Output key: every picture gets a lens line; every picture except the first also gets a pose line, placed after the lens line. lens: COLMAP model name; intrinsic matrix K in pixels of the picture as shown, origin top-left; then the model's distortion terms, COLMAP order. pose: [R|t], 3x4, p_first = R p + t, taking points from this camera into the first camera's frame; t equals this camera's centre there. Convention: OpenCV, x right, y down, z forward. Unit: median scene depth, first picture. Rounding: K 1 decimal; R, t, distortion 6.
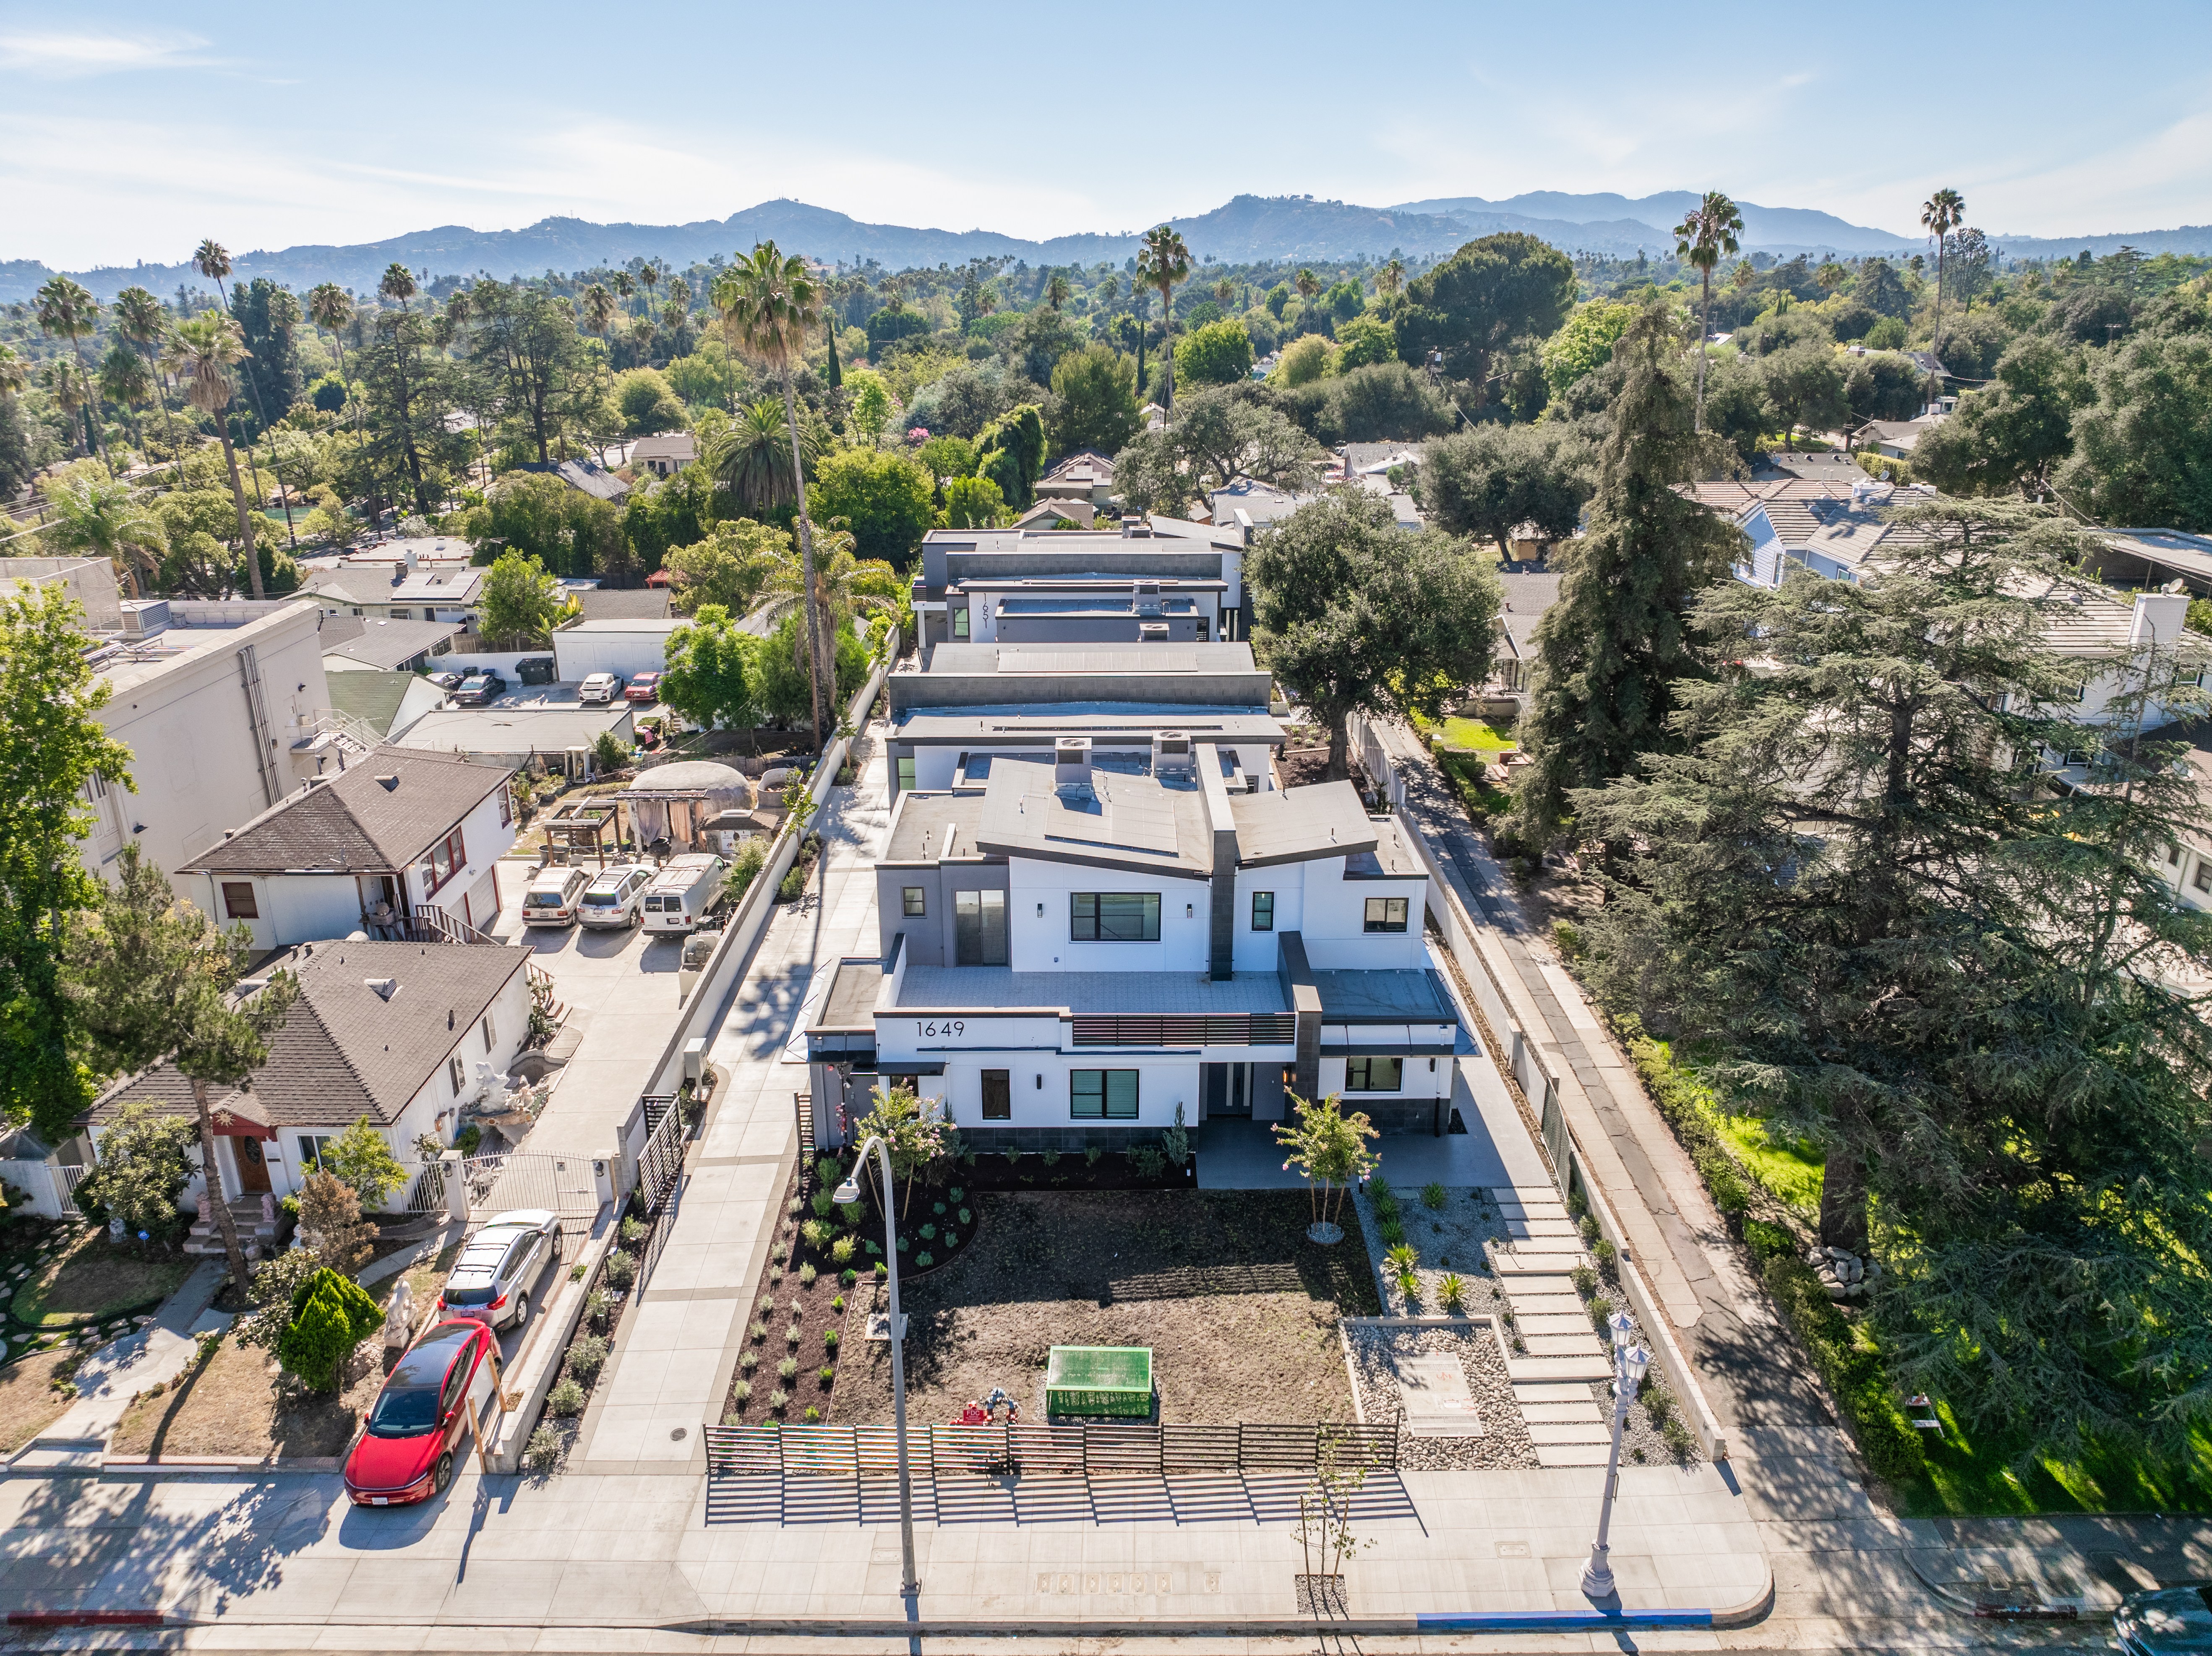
lens RADIAL K [[1587.9, 0, 1089.8], [0, 1587.9, 827.2], [0, 0, 1]] dist [-0.047271, 0.019824]
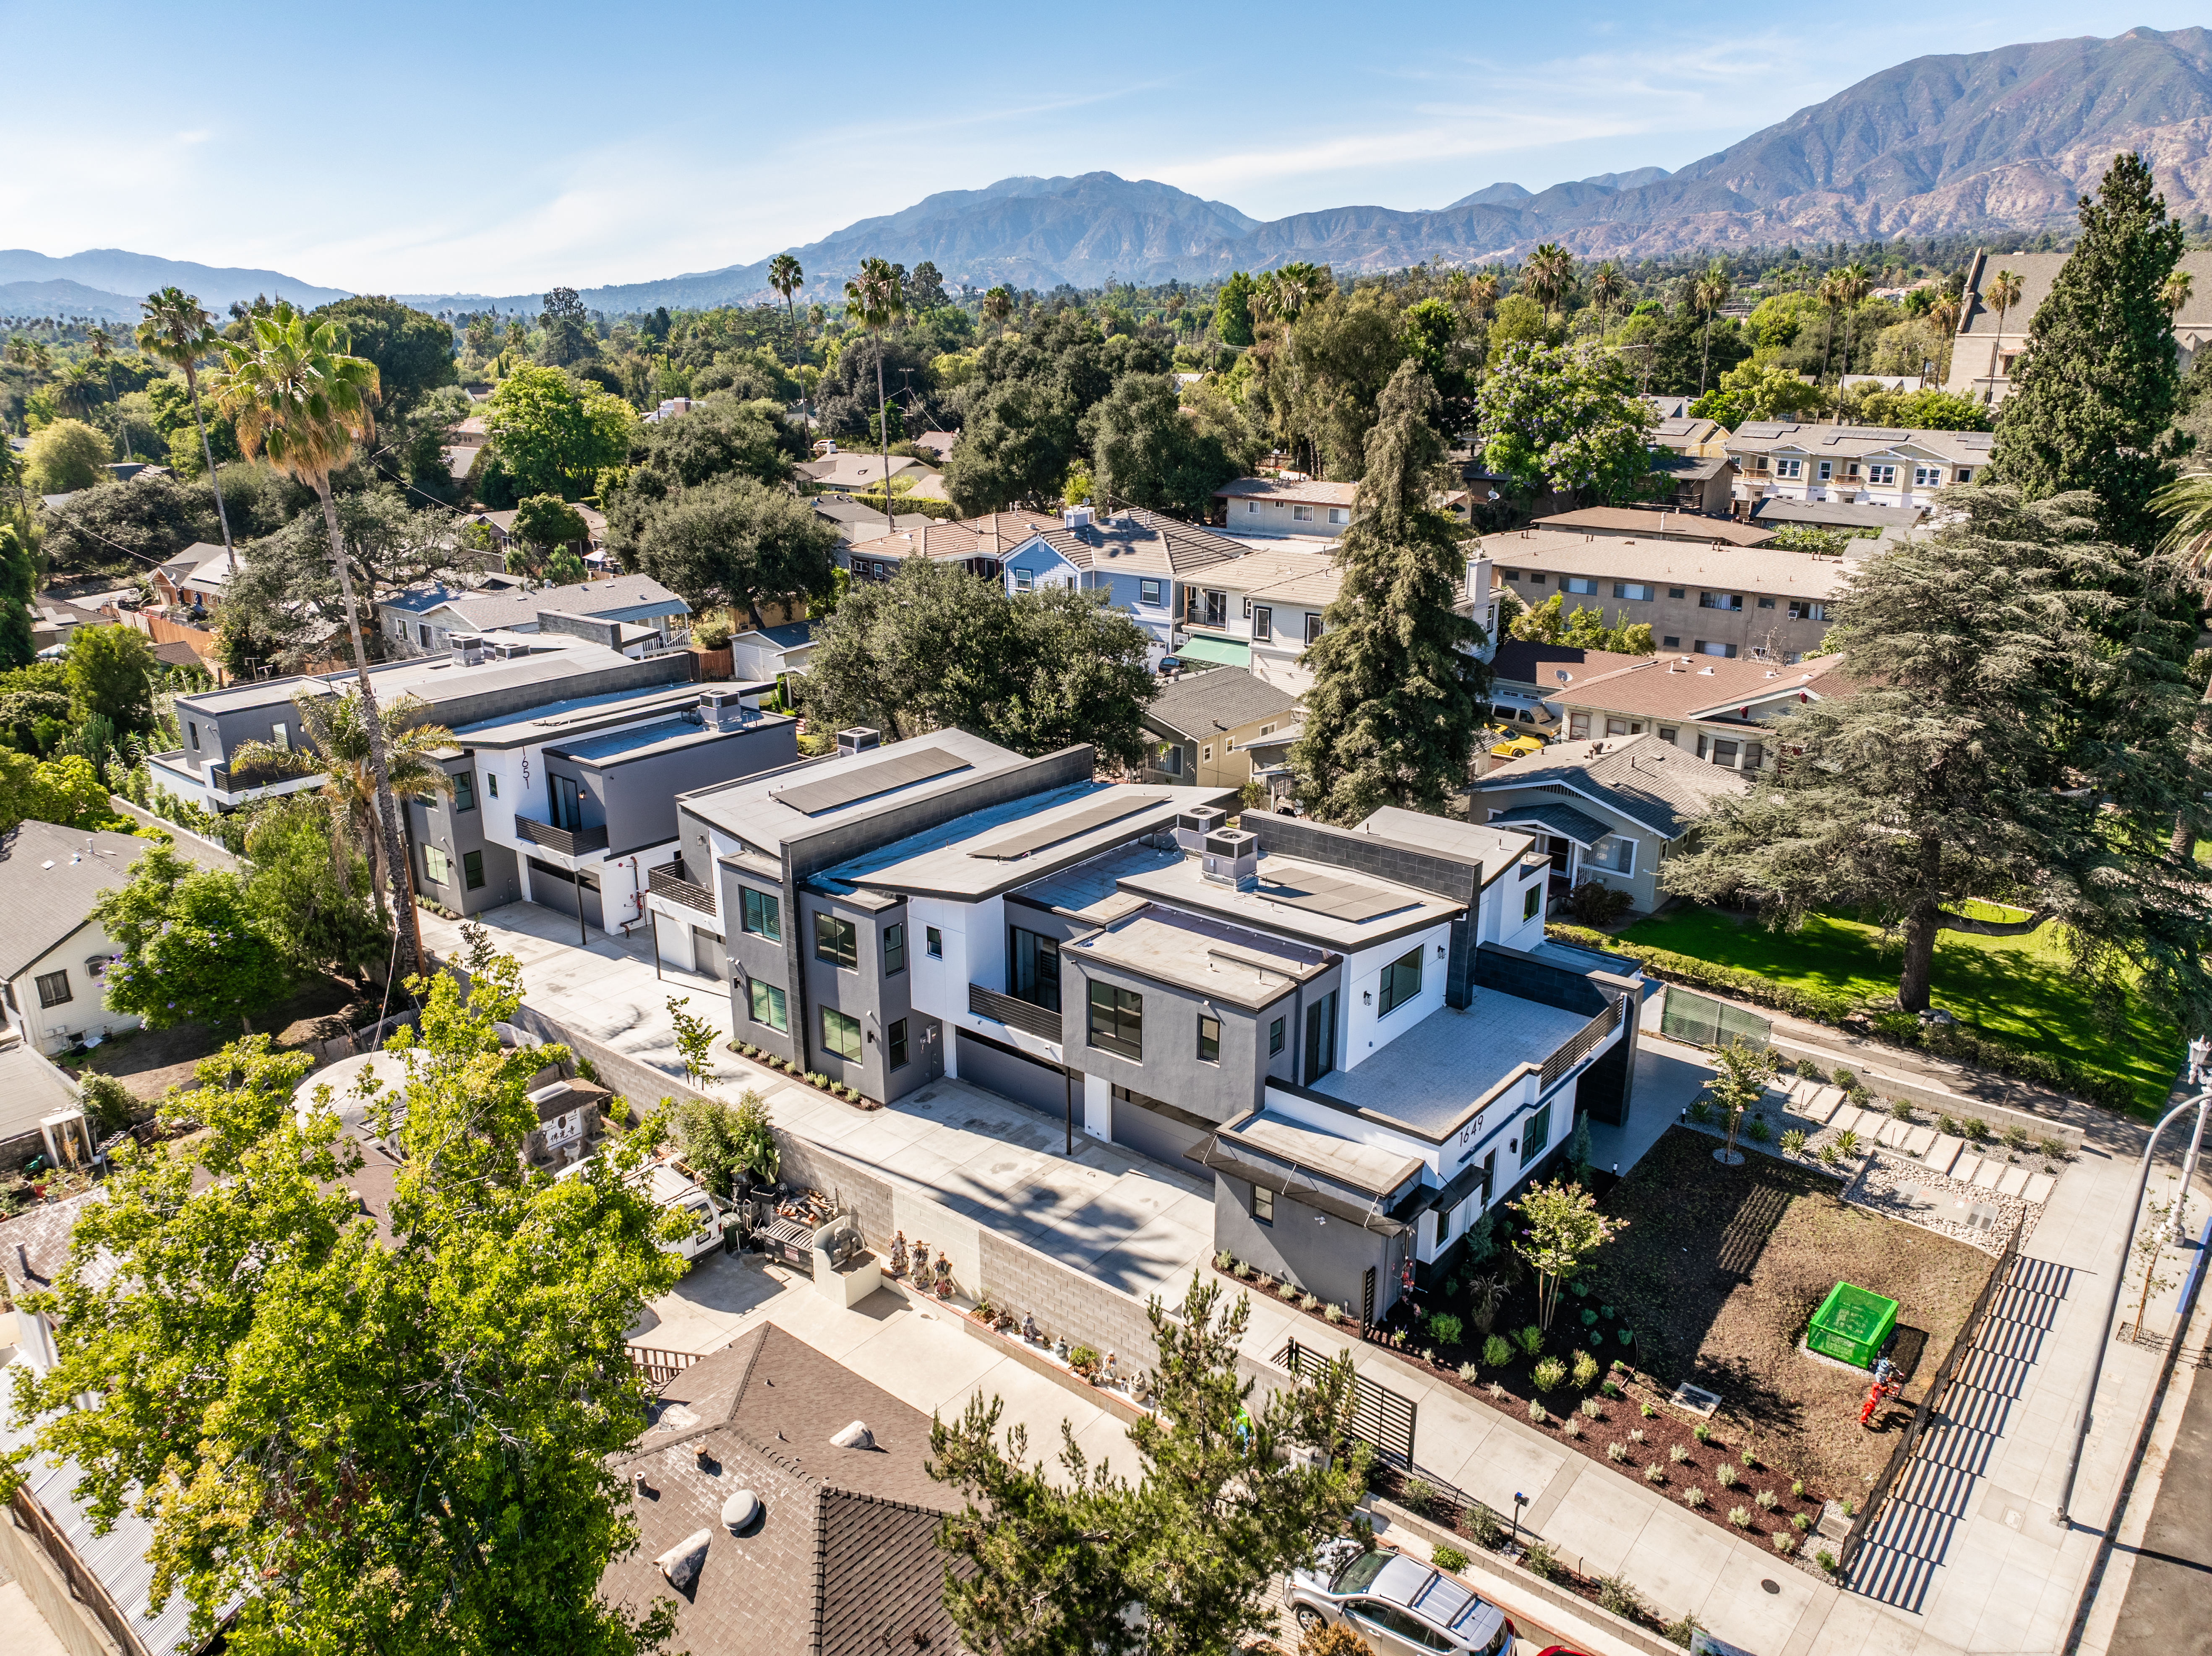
lens RADIAL K [[1587.9, 0, 1111.0], [0, 1587.9, 825.7], [0, 0, 1]] dist [-0.047271, 0.019824]
pose [[0.620811, -0.237396, 0.747153, -0.879286], [0.263618, 0.960766, 0.086227, -0.184007], [-0.738309, 0.143433, 0.659035, 0.500719]]
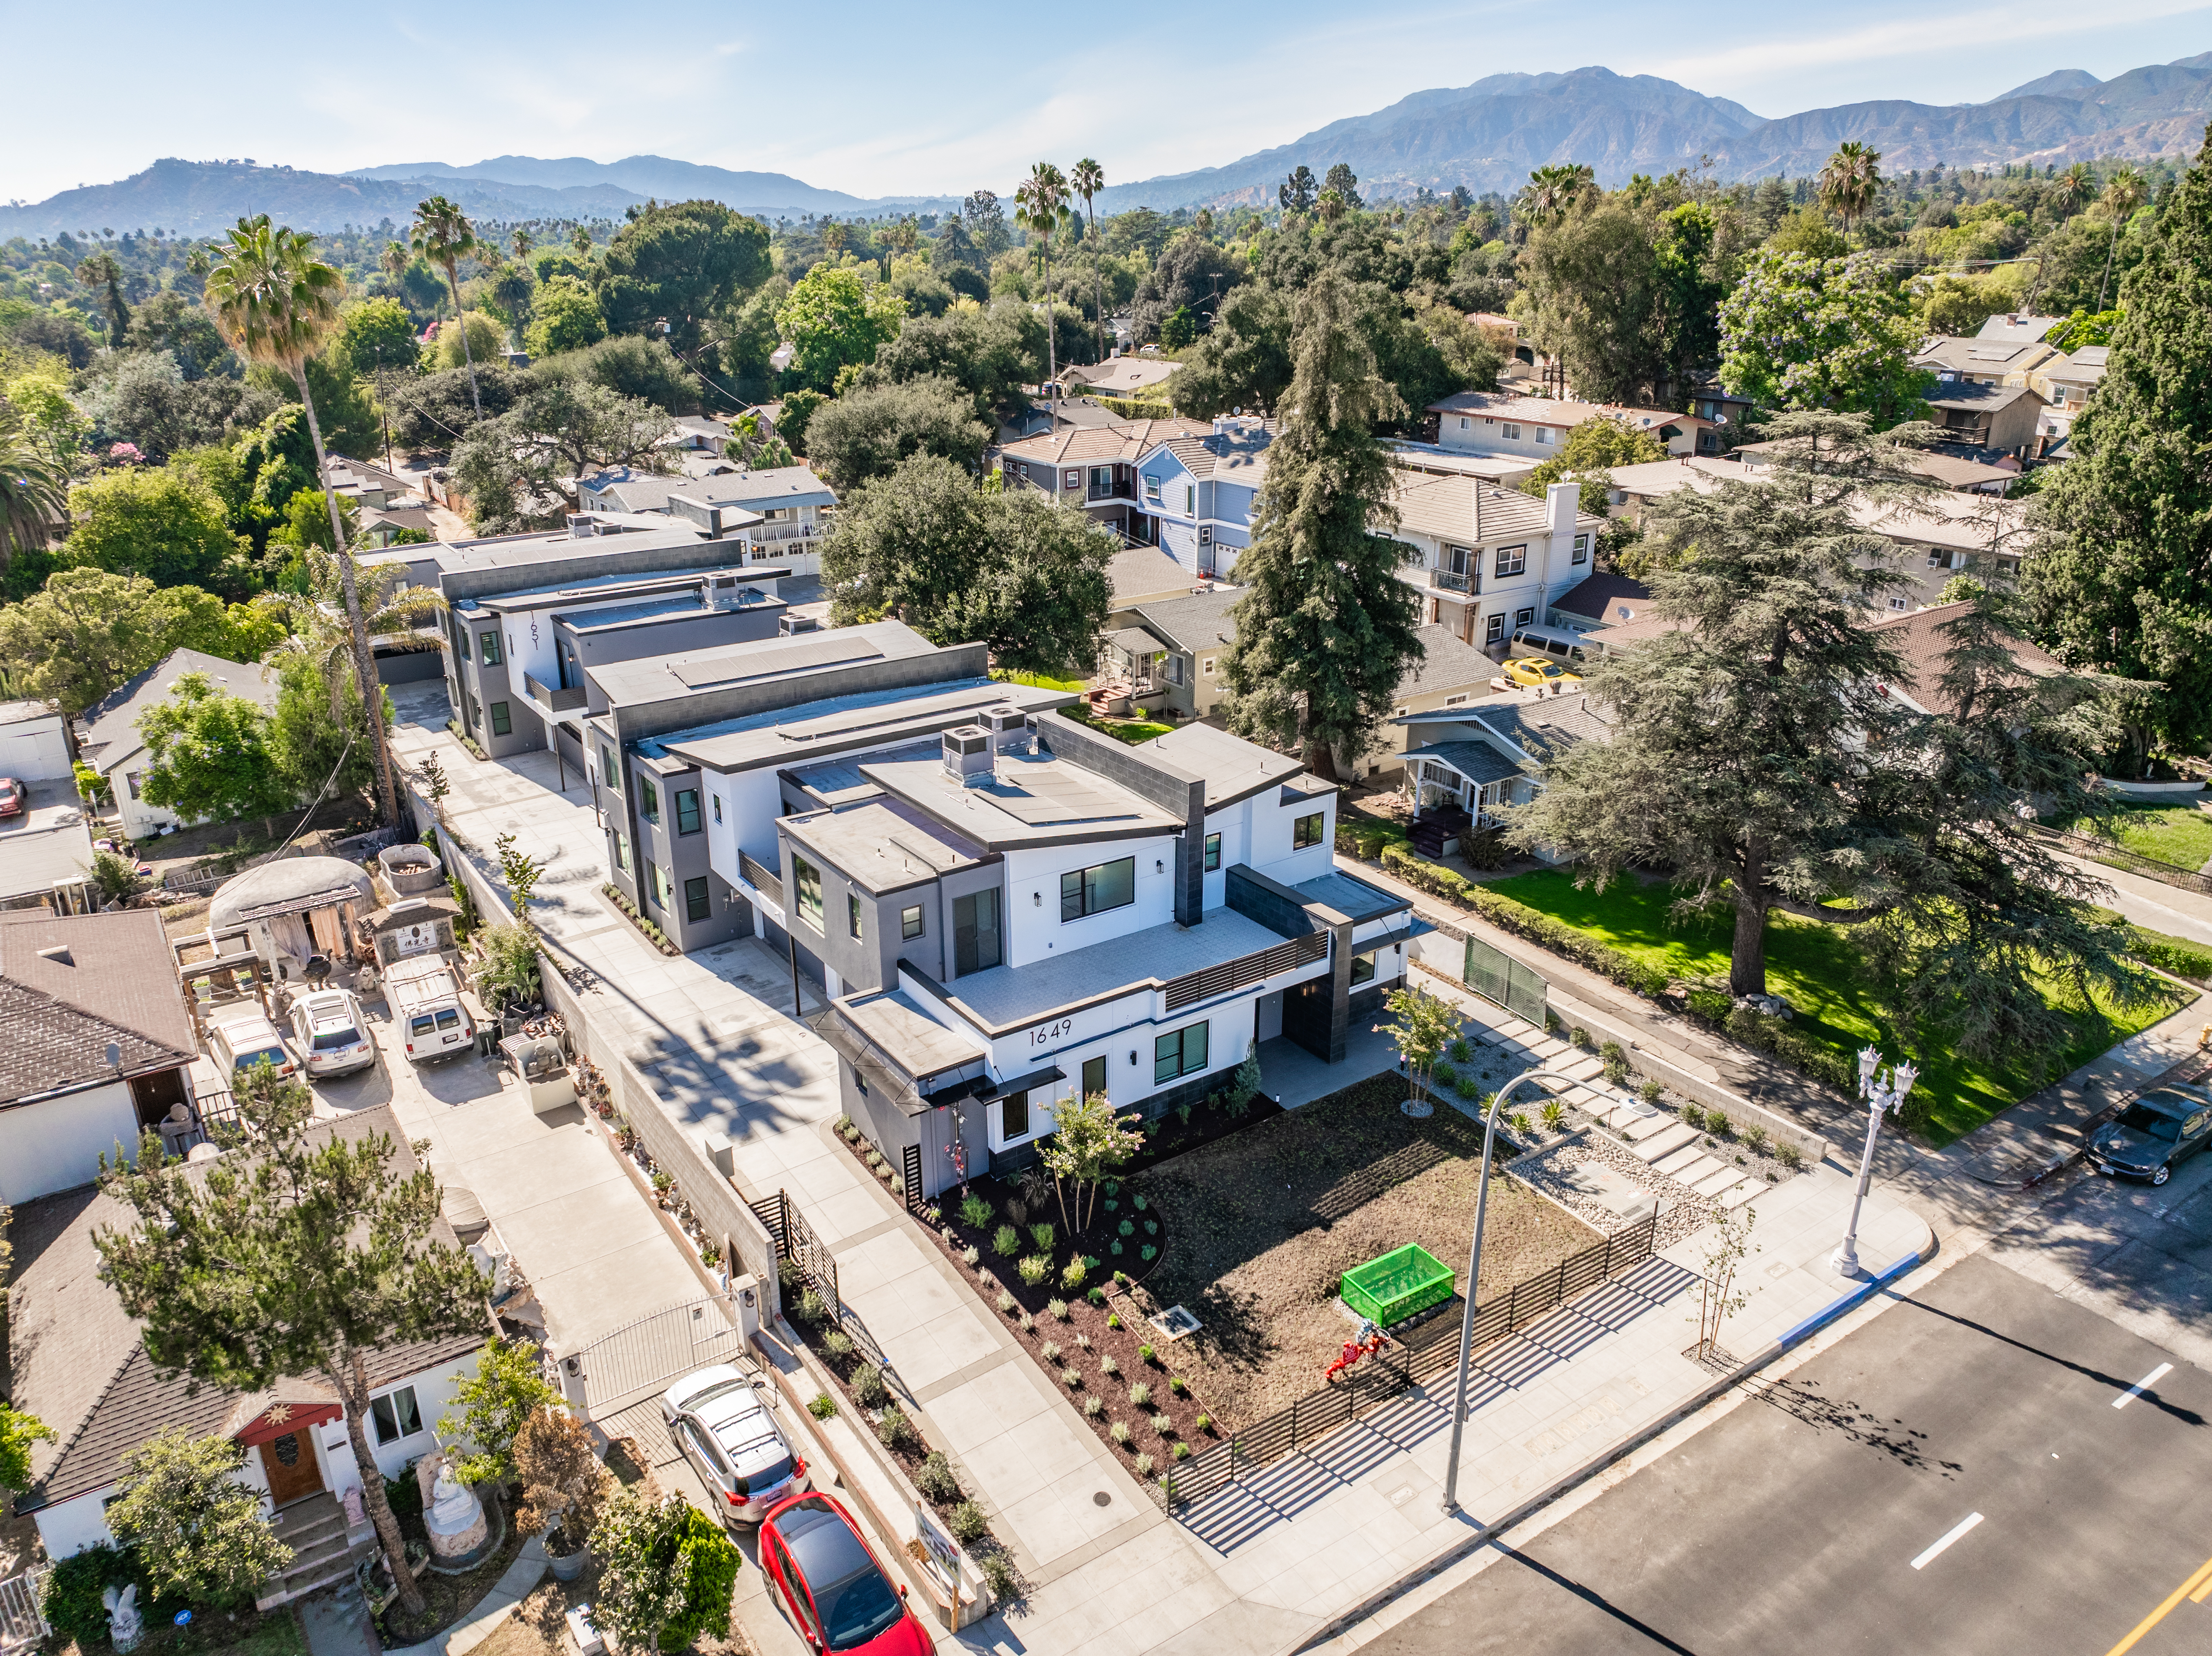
lens RADIAL K [[1587.9, 0, 1111.1], [0, 1587.9, 833.2], [0, 0, 1]] dist [-0.047271, 0.019824]
pose [[0.818021, -0.206801, 0.536726, -0.550665], [0.194604, 0.977608, 0.080078, -0.061695], [-0.541268, 0.038943, 0.839948, 0.156952]]
